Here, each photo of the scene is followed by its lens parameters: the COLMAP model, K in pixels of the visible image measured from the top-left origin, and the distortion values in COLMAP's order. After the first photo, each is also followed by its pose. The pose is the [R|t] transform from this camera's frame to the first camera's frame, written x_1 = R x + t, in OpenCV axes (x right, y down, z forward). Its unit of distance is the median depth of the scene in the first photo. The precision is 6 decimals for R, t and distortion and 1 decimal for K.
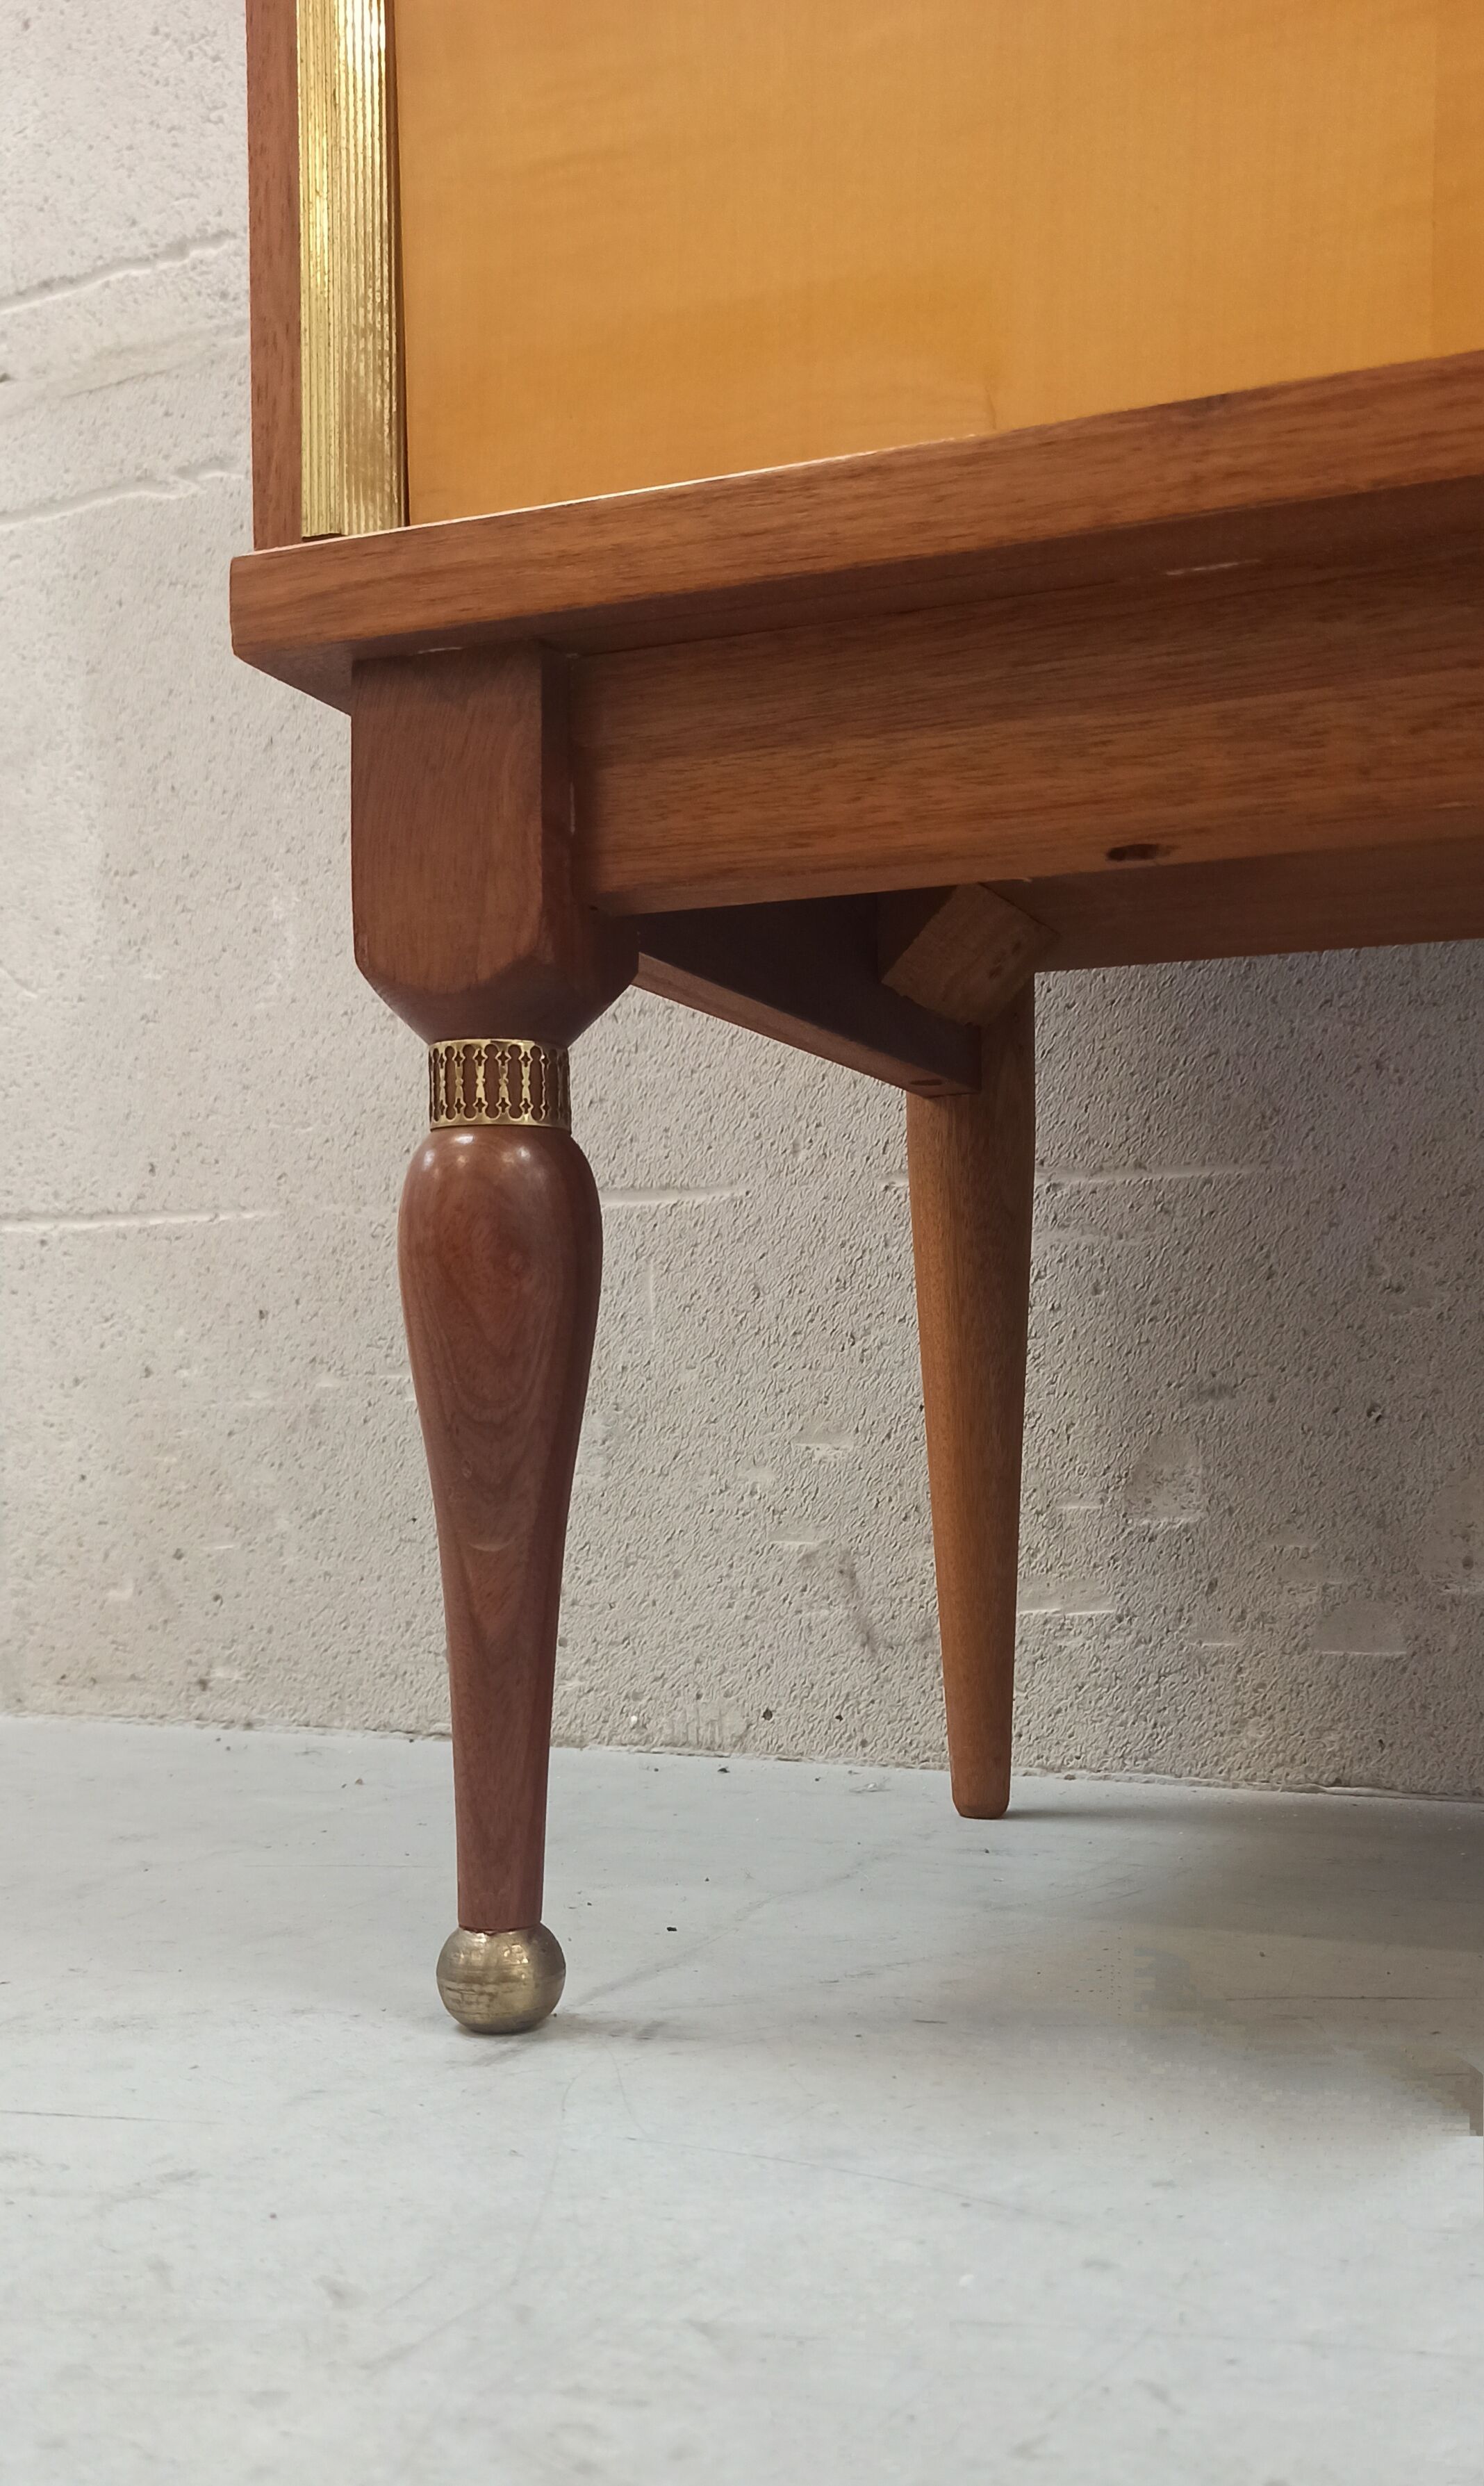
lens RADIAL K [[2378.2, 0, 744.7], [0, 2378.2, 1606.4], [0, 0, 1]] dist [0.040484, 0.000000]
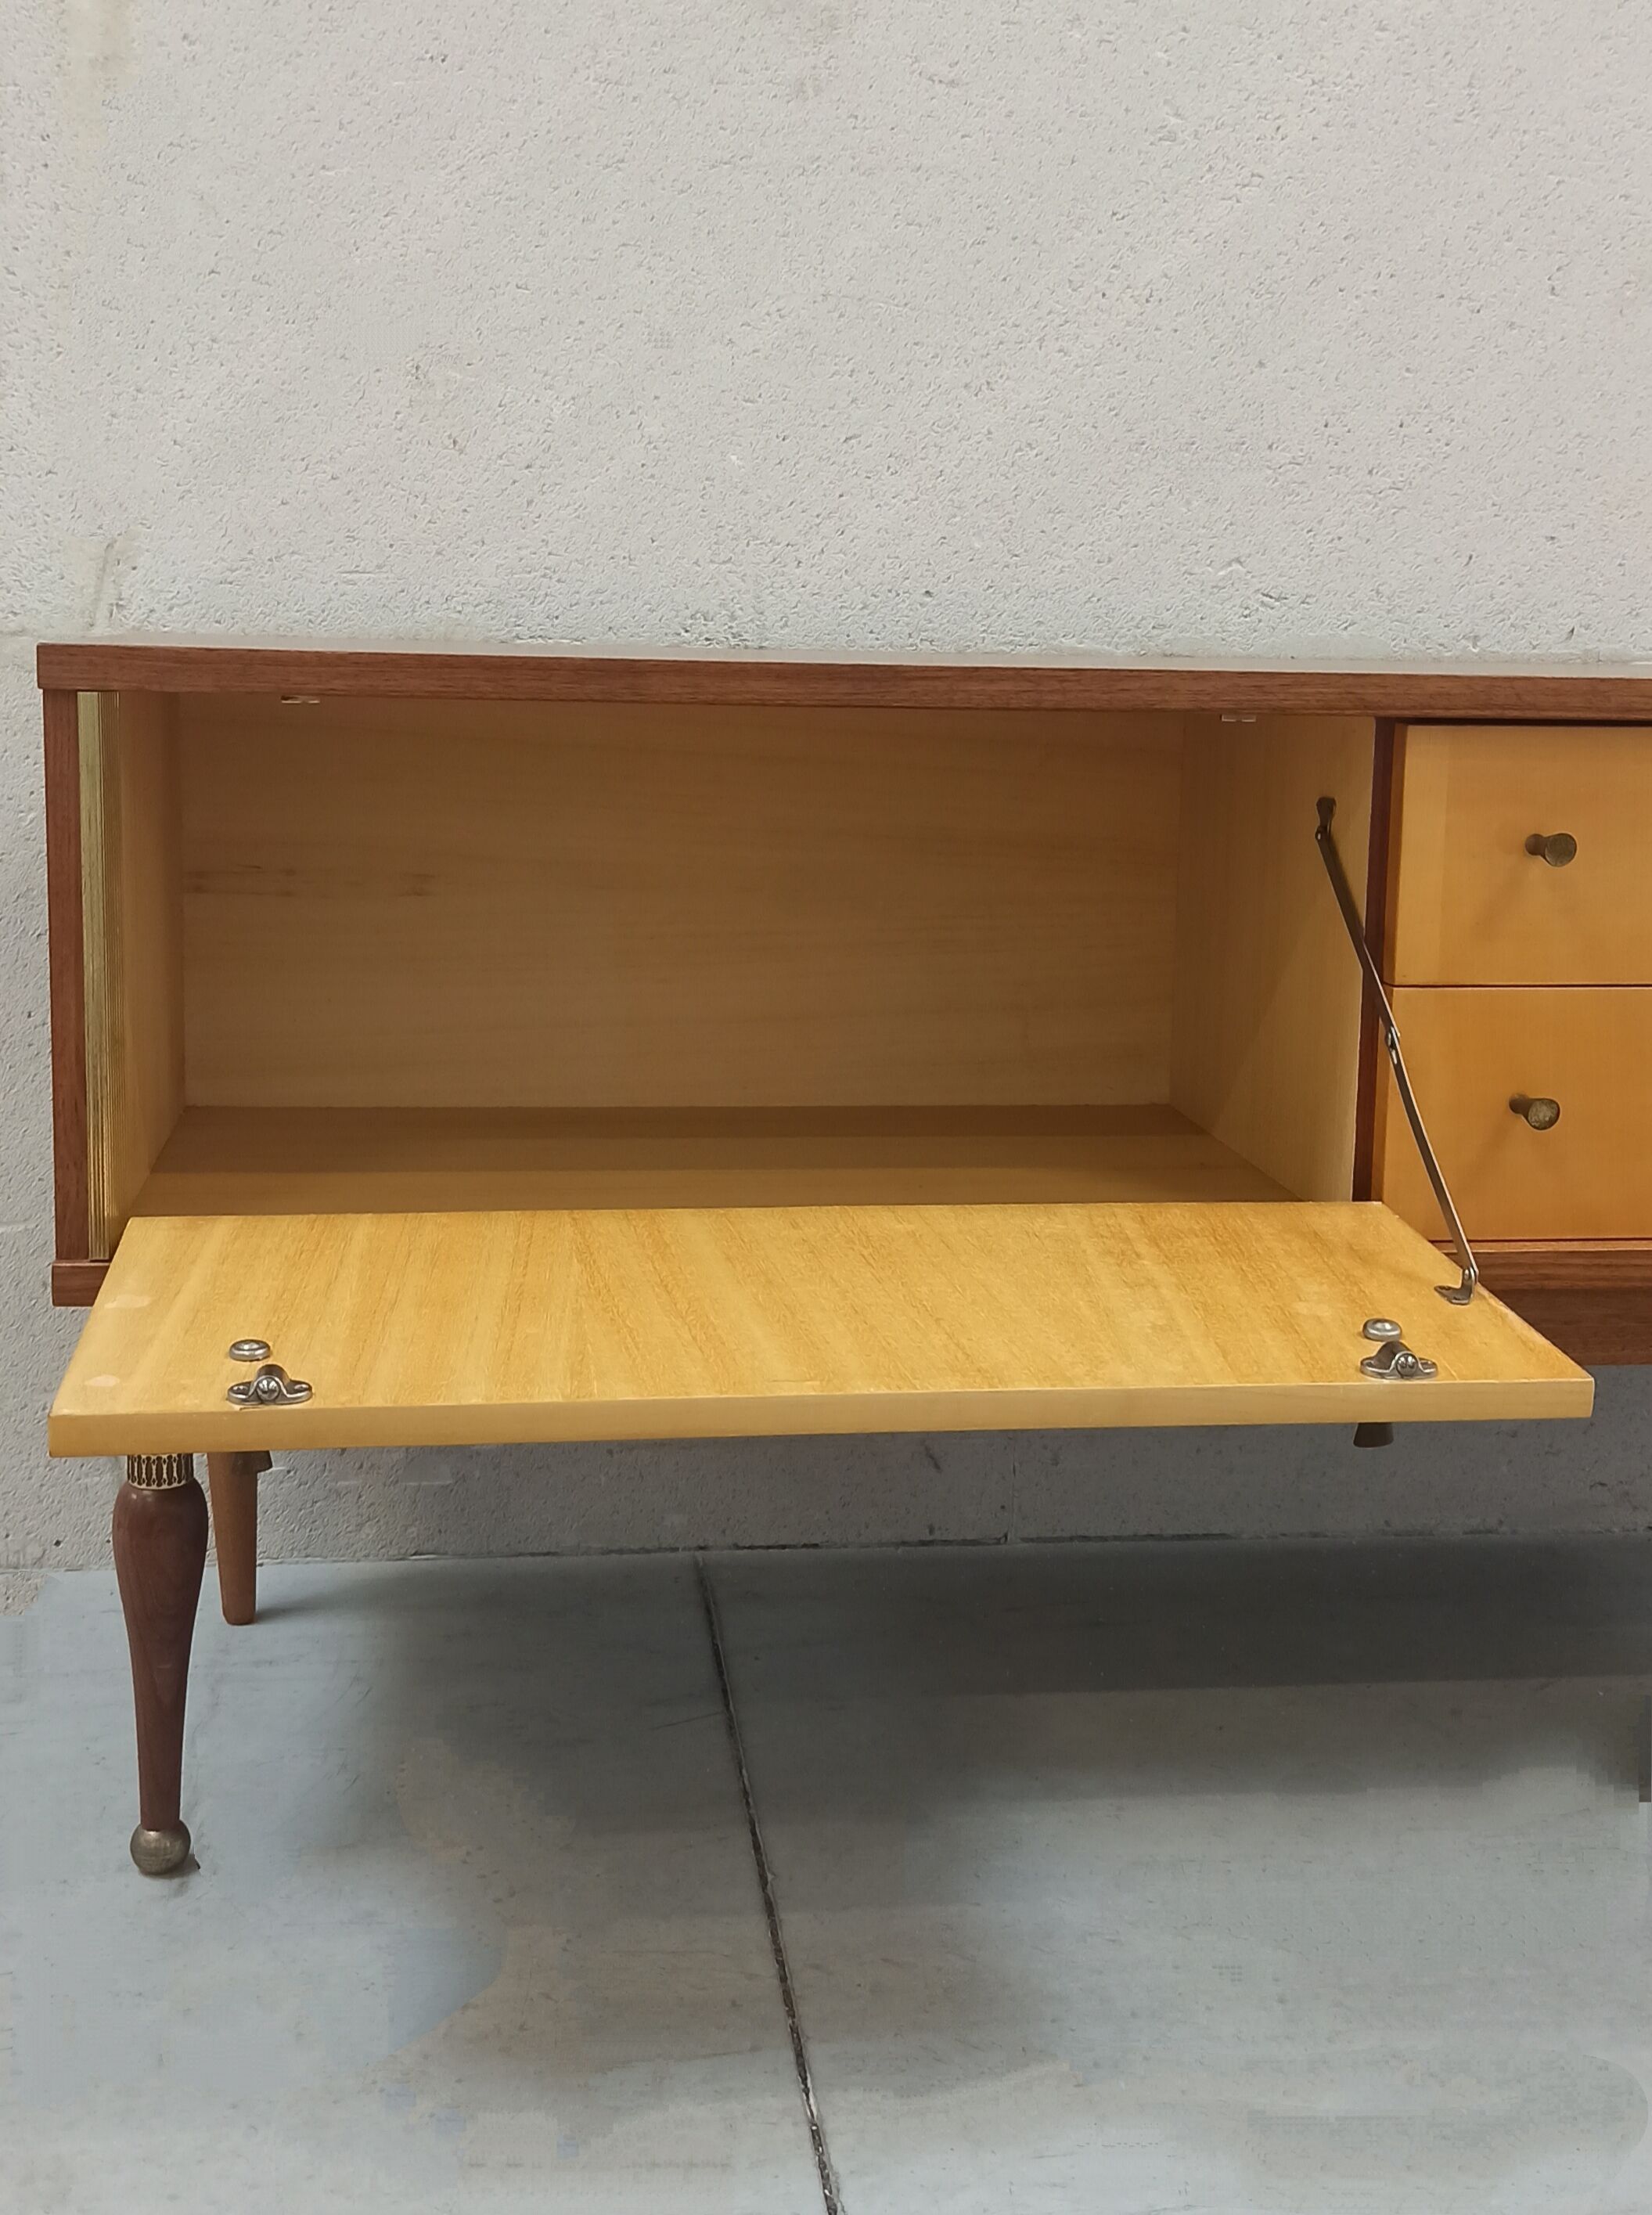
lens RADIAL K [[2657.6, 0, 840.3], [0, 2657.6, 1007.2], [0, 0, 1]] dist [0.057206, 0.000000]
pose [[0.852271, -0.061220, 0.519506, -0.797788], [0.015934, 0.995705, 0.091196, -0.822983], [-0.522858, -0.069446, 0.849586, -1.356676]]
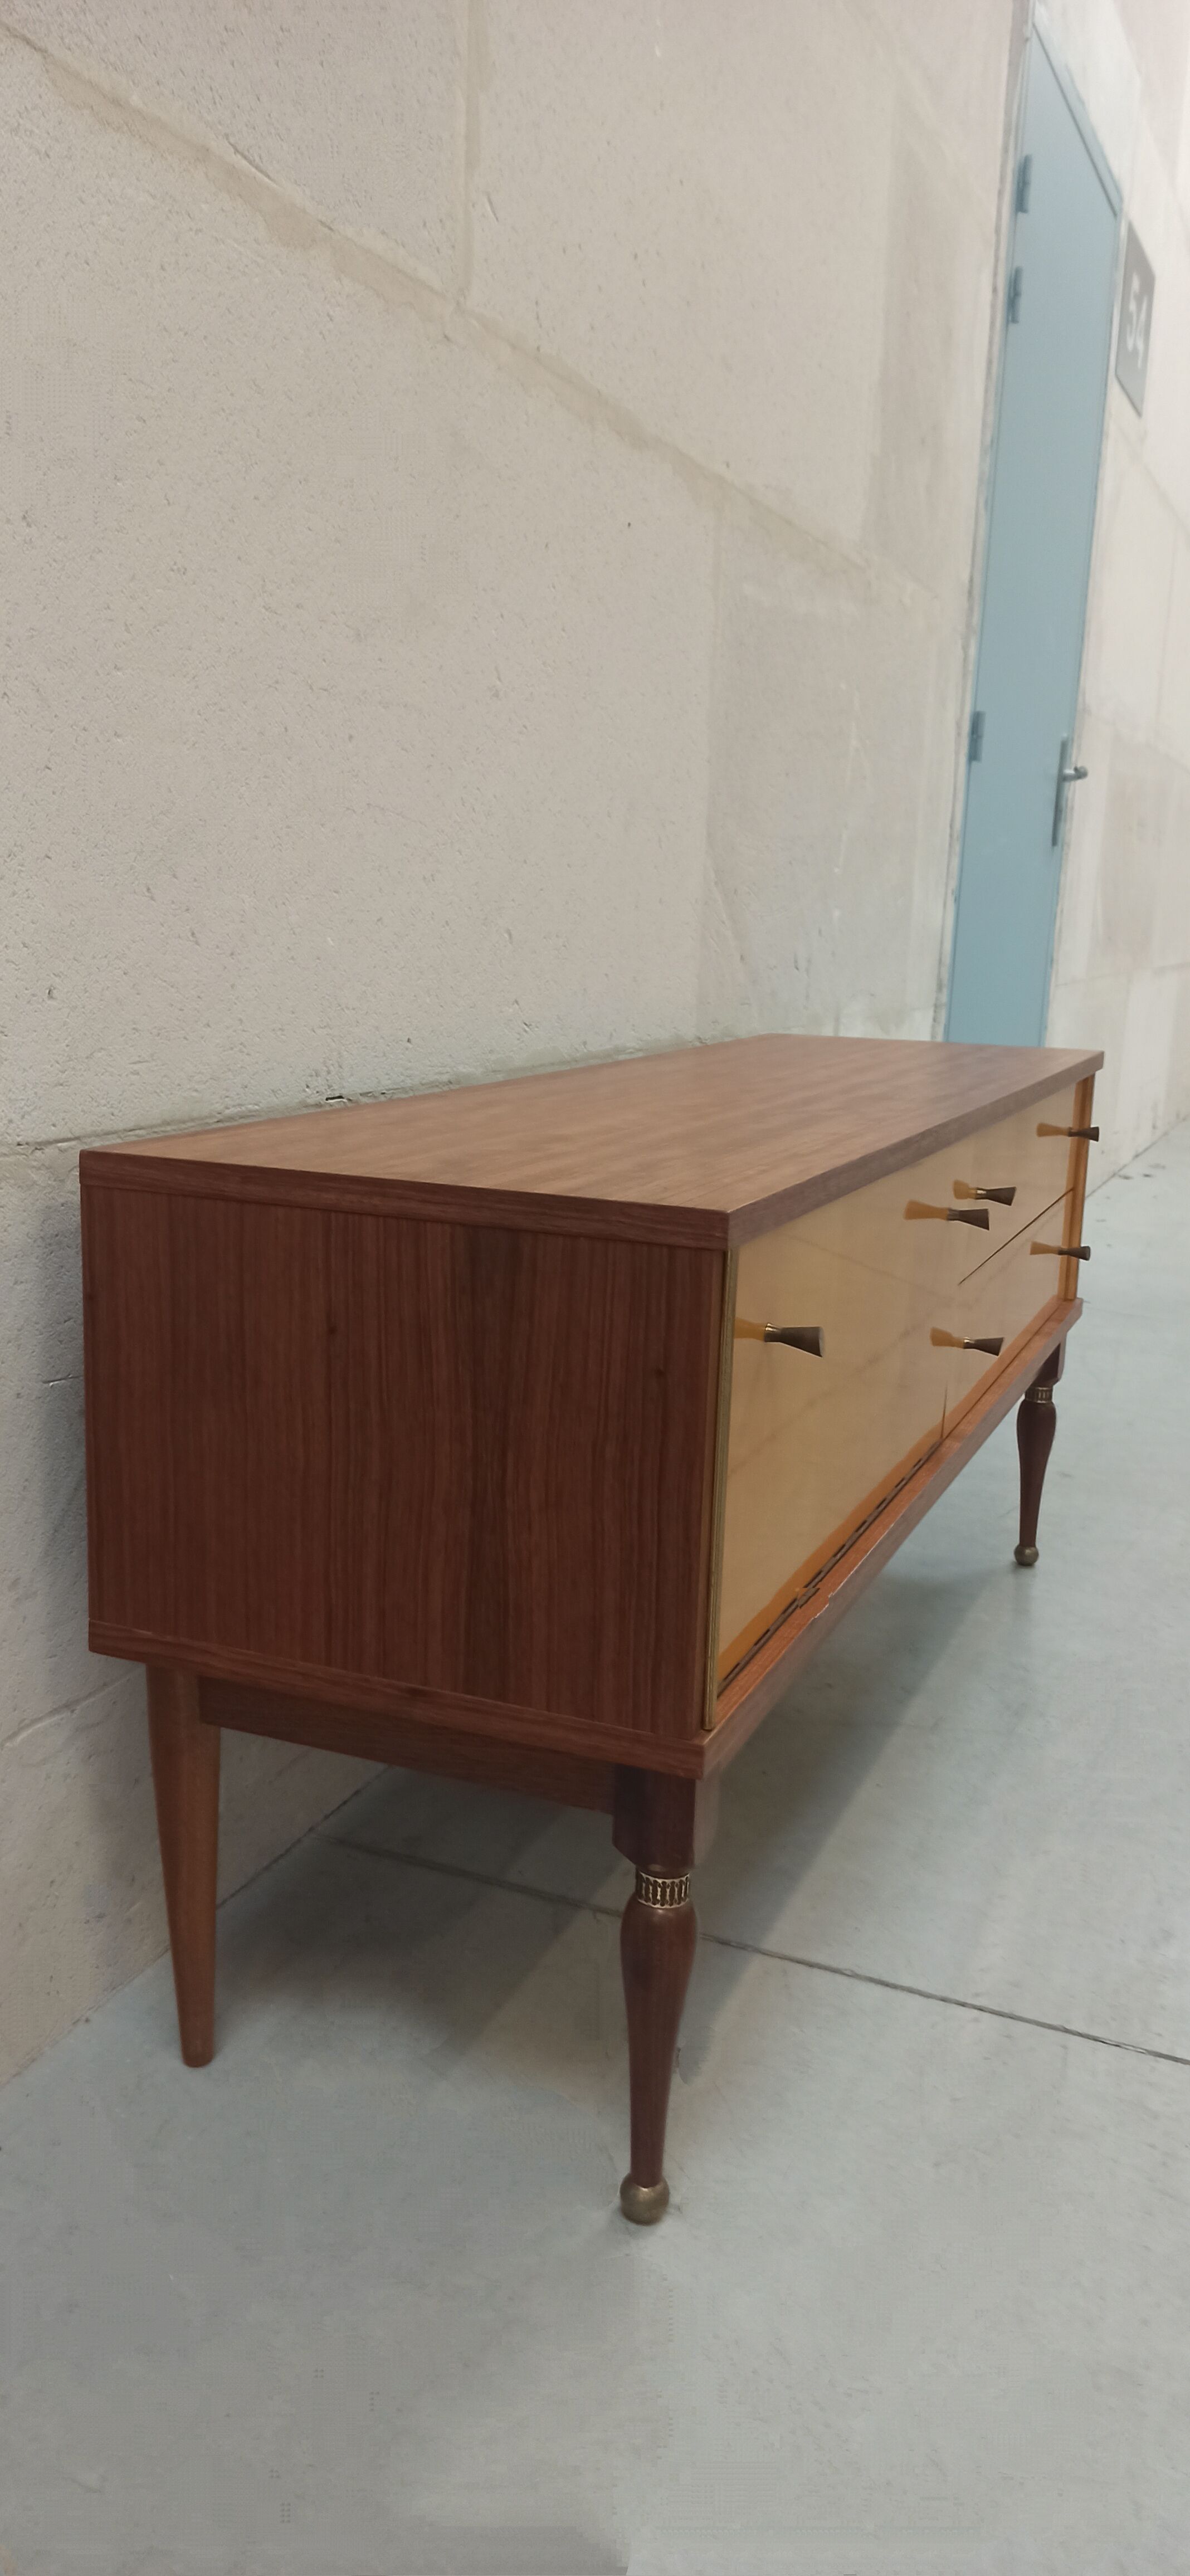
lens RADIAL K [[1901.4, 0, 613.4], [0, 1901.4, 1287.9], [0, 0, 1]] dist [0.058015, -0.057267]
pose [[-0.024369, -0.201524, 0.979180, -1.926874], [0.036283, 0.978648, 0.202317, -1.221258], [-0.999044, 0.040458, -0.016537, 1.024043]]
